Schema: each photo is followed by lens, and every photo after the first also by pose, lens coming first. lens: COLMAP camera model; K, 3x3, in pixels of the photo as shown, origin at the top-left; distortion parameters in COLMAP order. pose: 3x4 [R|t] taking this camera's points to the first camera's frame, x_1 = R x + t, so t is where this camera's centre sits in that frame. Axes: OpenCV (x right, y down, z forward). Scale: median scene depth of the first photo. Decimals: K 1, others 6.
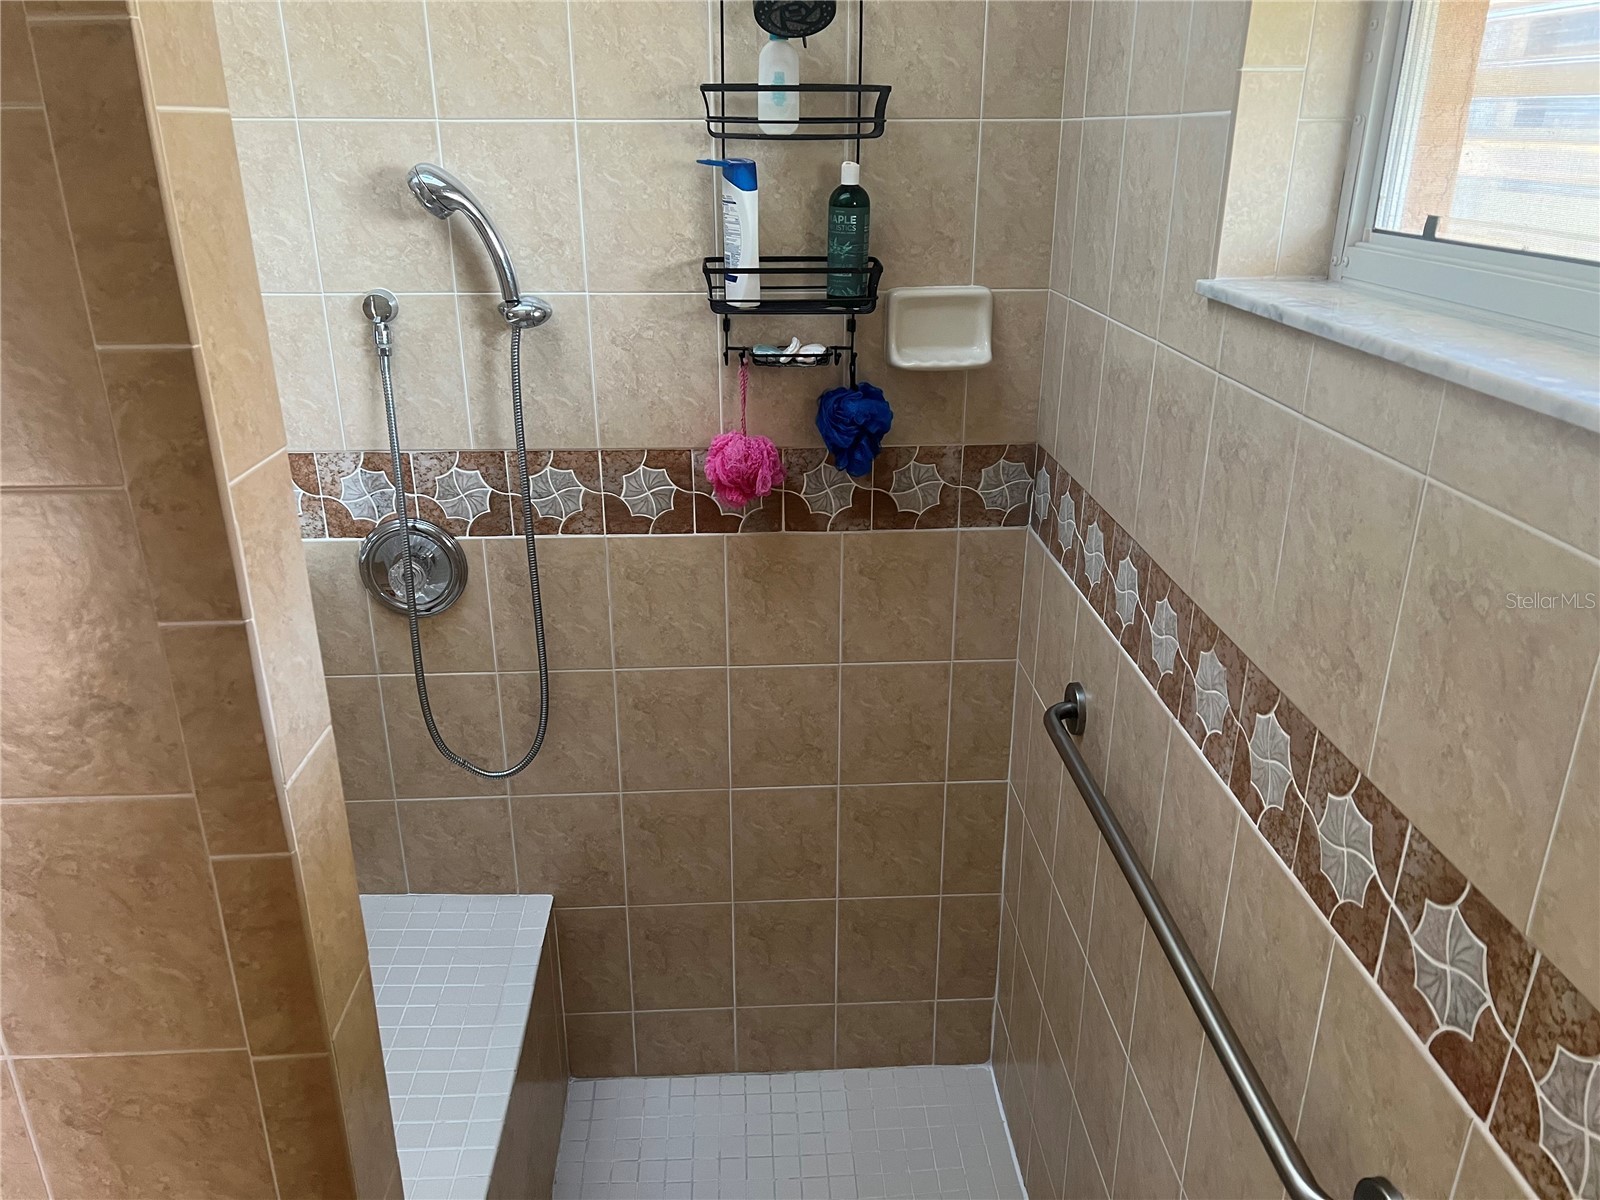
lens RADIAL K [[1202.3, 0, 802.1], [0, 1202.3, 609.4], [0, 0, 1]] dist [0.064468, -0.073328]
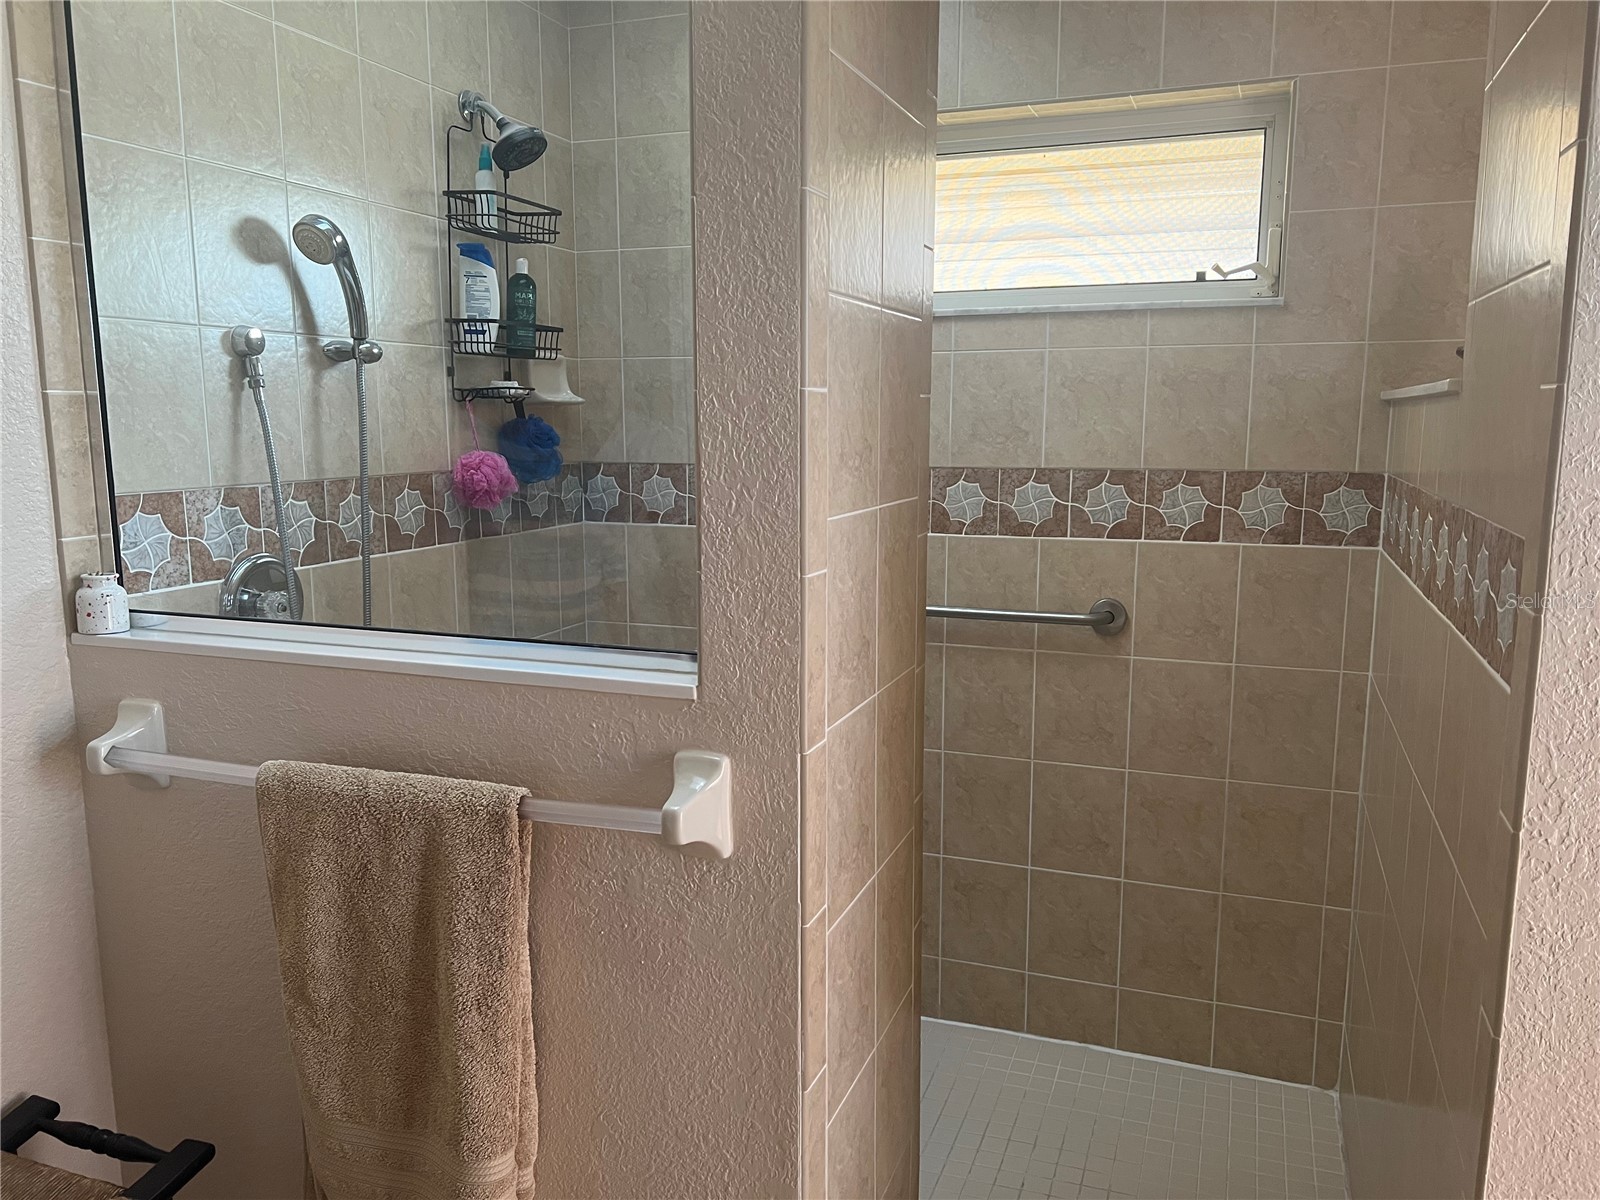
lens RADIAL K [[1202.3, 0, 803.5], [0, 1202.3, 599.5], [0, 0, 1]] dist [0.064468, -0.073328]
pose [[0.387105, -0.140131, 0.911325, -1.080543], [0.339645, 0.940553, 0.000354, 0.113850], [-0.857199, 0.309390, 0.411688, 0.217006]]
